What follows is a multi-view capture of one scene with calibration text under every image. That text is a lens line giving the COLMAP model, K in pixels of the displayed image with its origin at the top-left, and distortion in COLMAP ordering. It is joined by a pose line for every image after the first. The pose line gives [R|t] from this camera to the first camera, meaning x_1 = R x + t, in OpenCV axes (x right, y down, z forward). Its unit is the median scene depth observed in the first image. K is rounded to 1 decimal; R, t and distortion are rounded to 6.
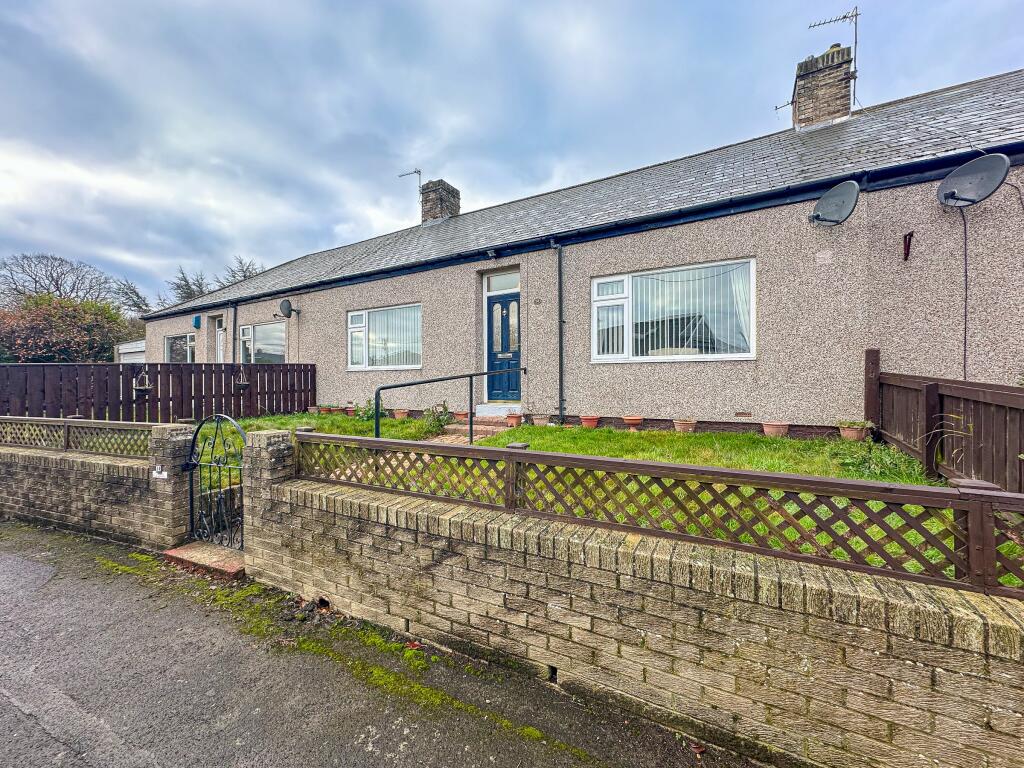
lens RADIAL K [[416.0, 0, 508.3], [0, 416.0, 382.0], [0, 0, 1]] dist [-0.002942, 0.000227]
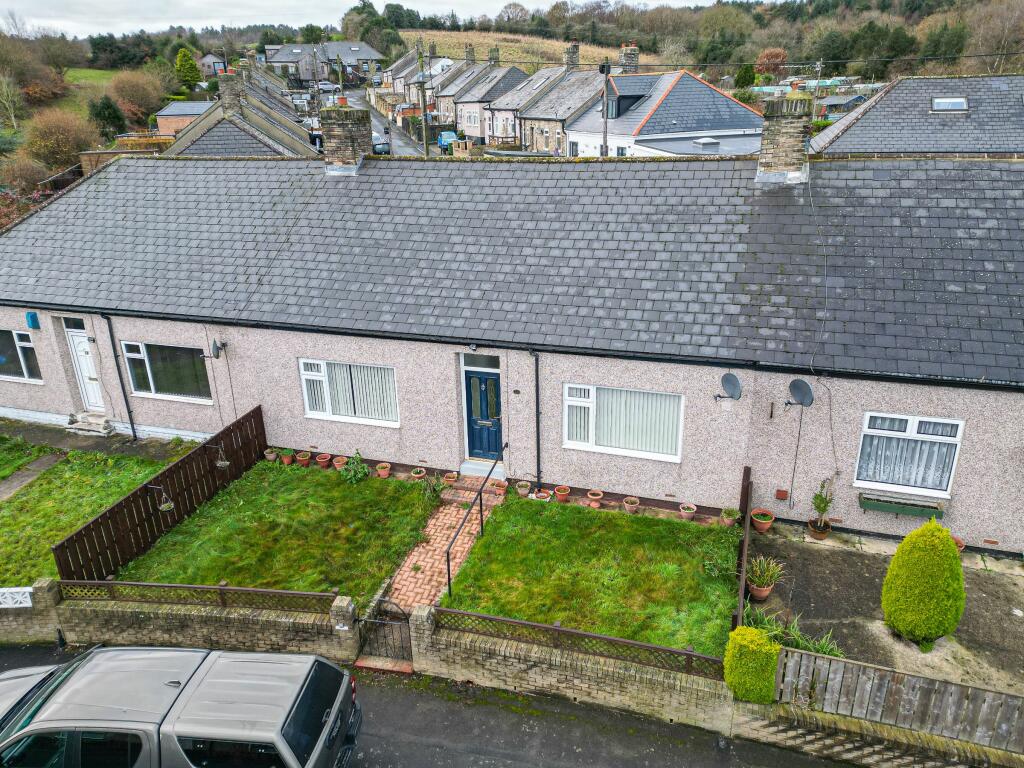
lens RADIAL K [[766.8, 0, 512.0], [0, 766.8, 384.0], [0, 0, 1]] dist [0.138585, -0.209804]
pose [[0.977964, -0.096000, 0.185394, -0.334963], [0.020125, 0.927224, 0.373967, -1.012718], [-0.207803, -0.361995, 0.908723, -0.919316]]
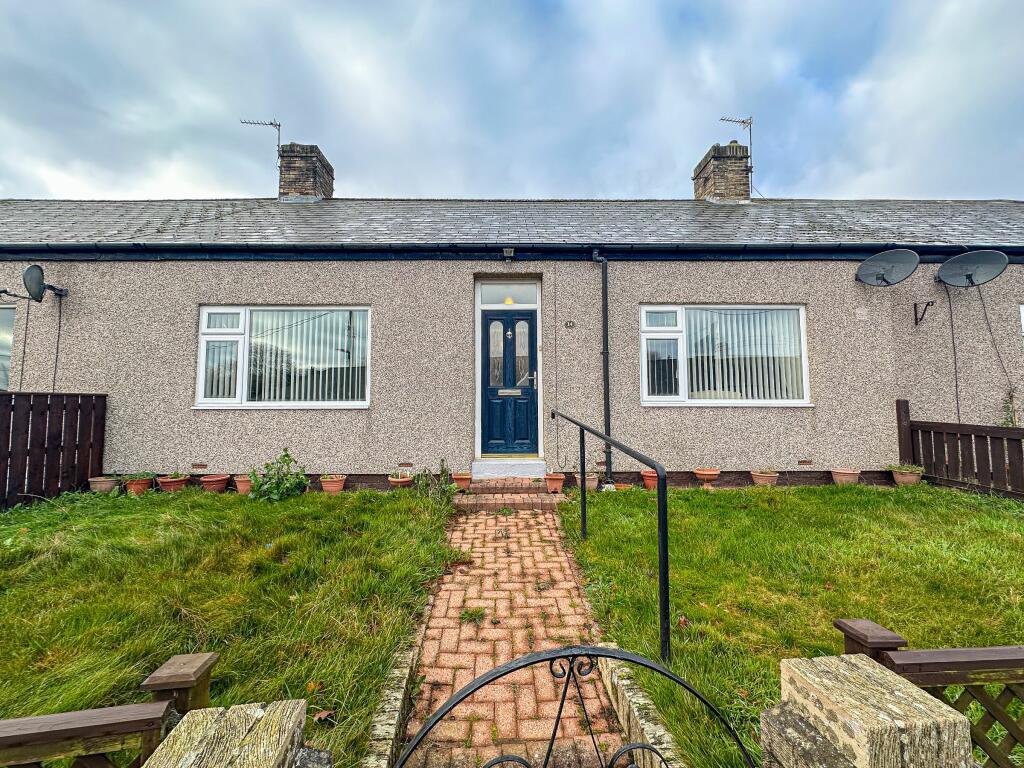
lens RADIAL K [[419.0, 0, 509.9], [0, 419.0, 383.6], [0, 0, 1]] dist [-0.002381, 0.000016]
pose [[0.856903, 0.038538, 0.514034, -0.425255], [-0.001357, 0.997367, -0.072512, -0.027140], [-0.515475, 0.061439, 0.854699, 0.399738]]
